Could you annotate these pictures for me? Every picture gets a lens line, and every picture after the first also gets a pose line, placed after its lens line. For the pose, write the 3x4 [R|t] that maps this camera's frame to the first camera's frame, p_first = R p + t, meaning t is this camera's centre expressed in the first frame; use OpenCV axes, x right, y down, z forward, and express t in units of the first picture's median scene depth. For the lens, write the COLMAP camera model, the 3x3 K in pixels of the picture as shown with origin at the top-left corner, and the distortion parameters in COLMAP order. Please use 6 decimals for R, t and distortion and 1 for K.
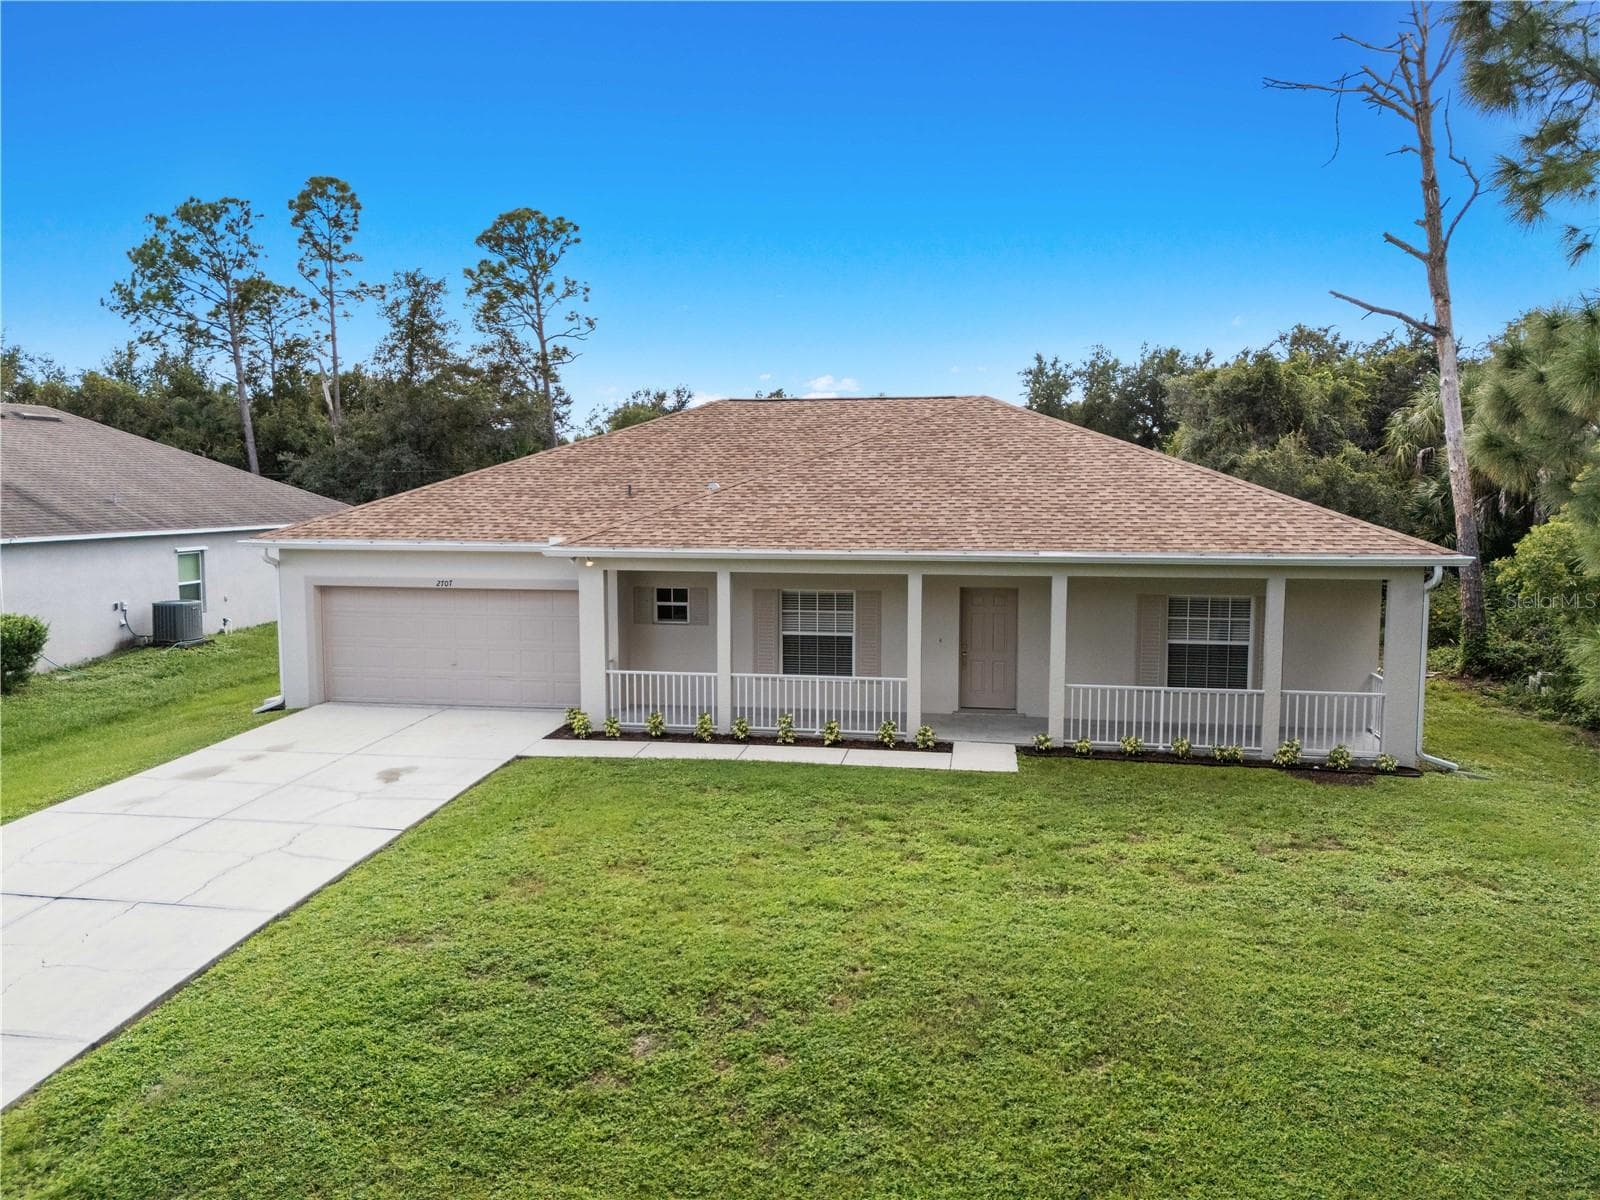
lens RADIAL K [[1242.2, 0, 796.2], [0, 1242.2, 558.2], [0, 0, 1]] dist [0.072339, -0.071727]
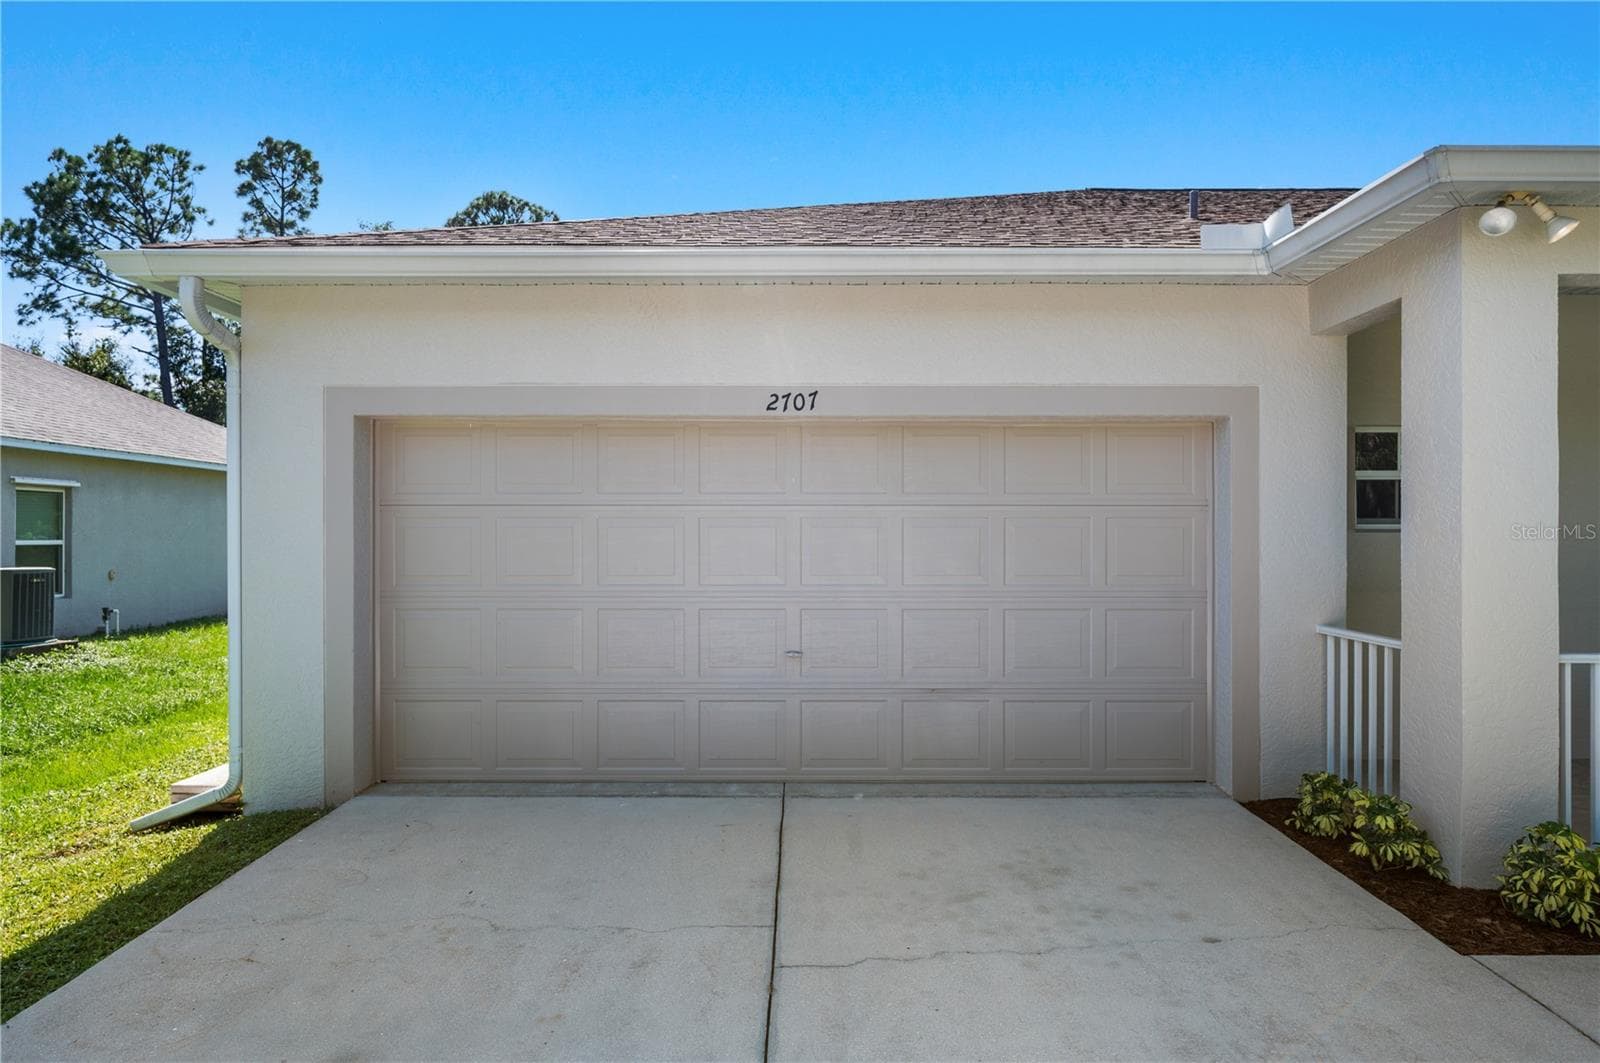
lens RADIAL K [[909.3, 0, 808.2], [0, 909.3, 522.2], [0, 0, 1]] dist [-0.016736, -0.000674]
pose [[0.979359, 0.005537, 0.202051, -0.335013], [0.012846, 0.995899, -0.089559, 0.074423], [-0.201718, 0.090306, 0.975272, 0.794539]]
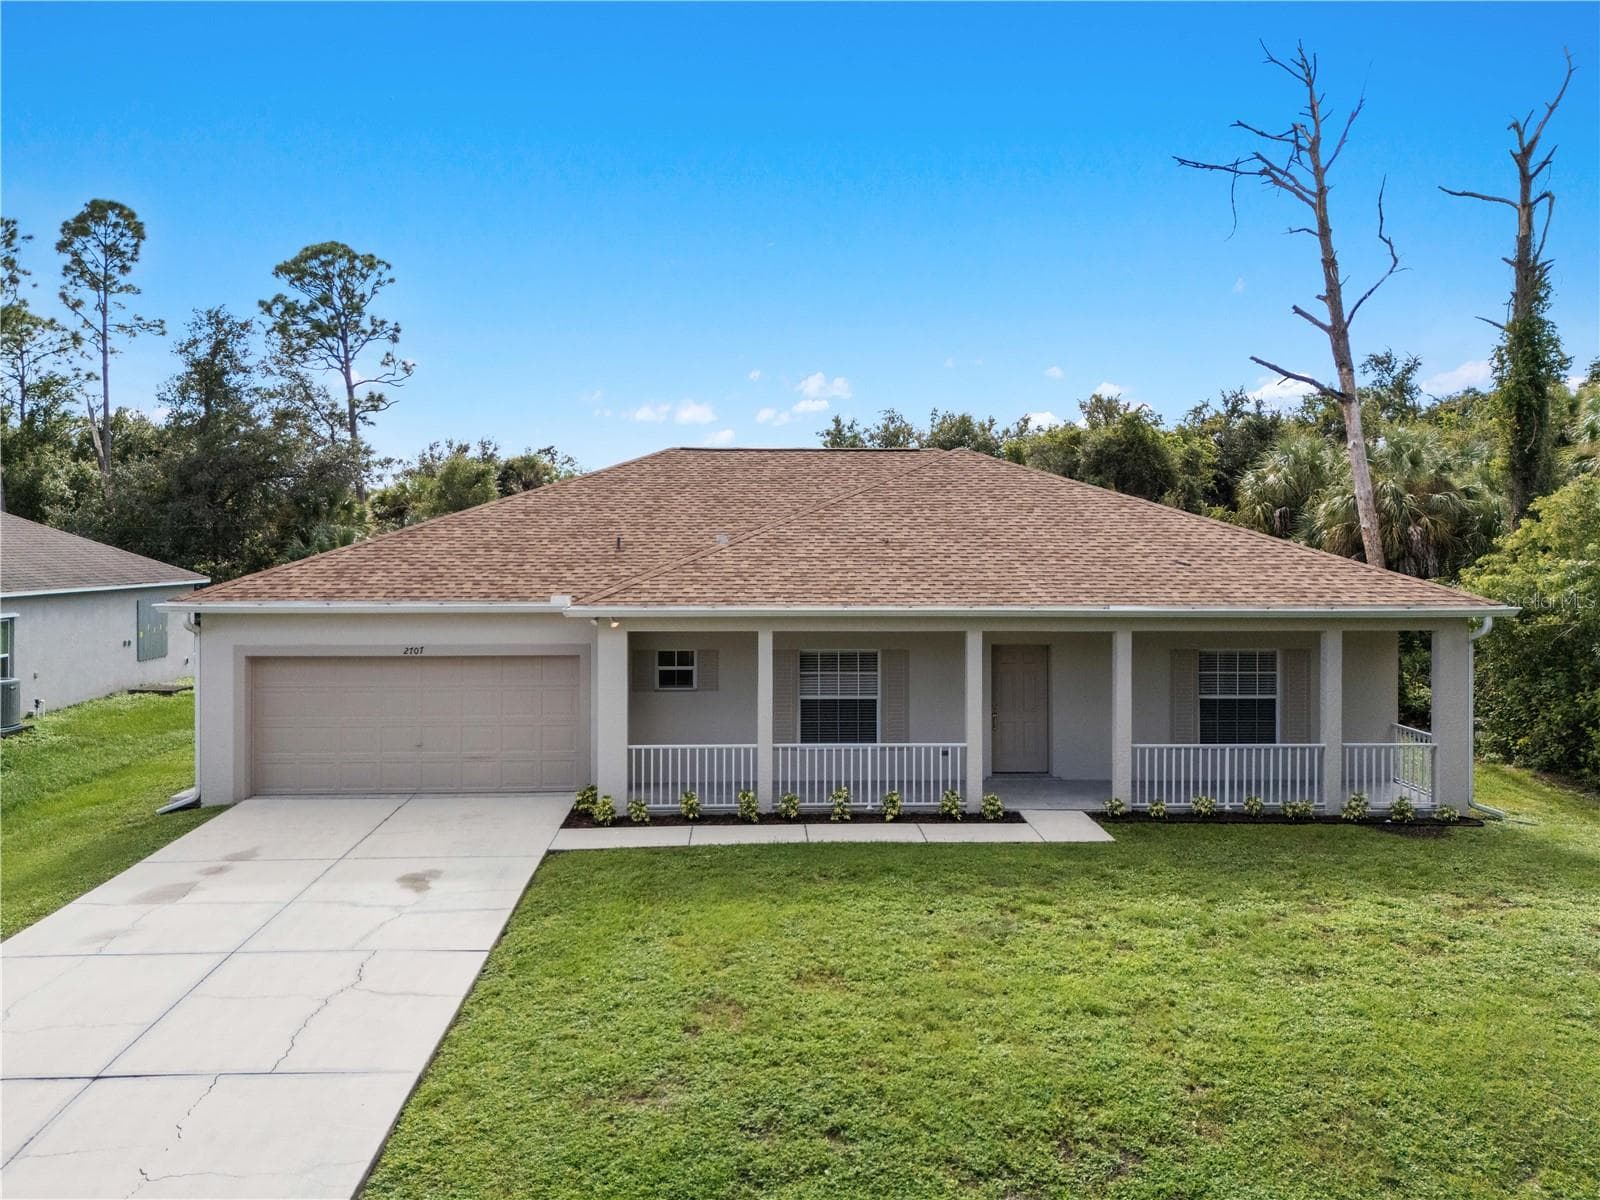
lens RADIAL K [[1242.2, 0, 797.3], [0, 1242.2, 513.7], [0, 0, 1]] dist [0.072339, -0.071727]
pose [[0.975817, 0.006020, 0.218504, -0.218439], [0.012341, 0.996509, -0.082569, 0.000441], [-0.218238, 0.083269, 0.972337, 0.092495]]
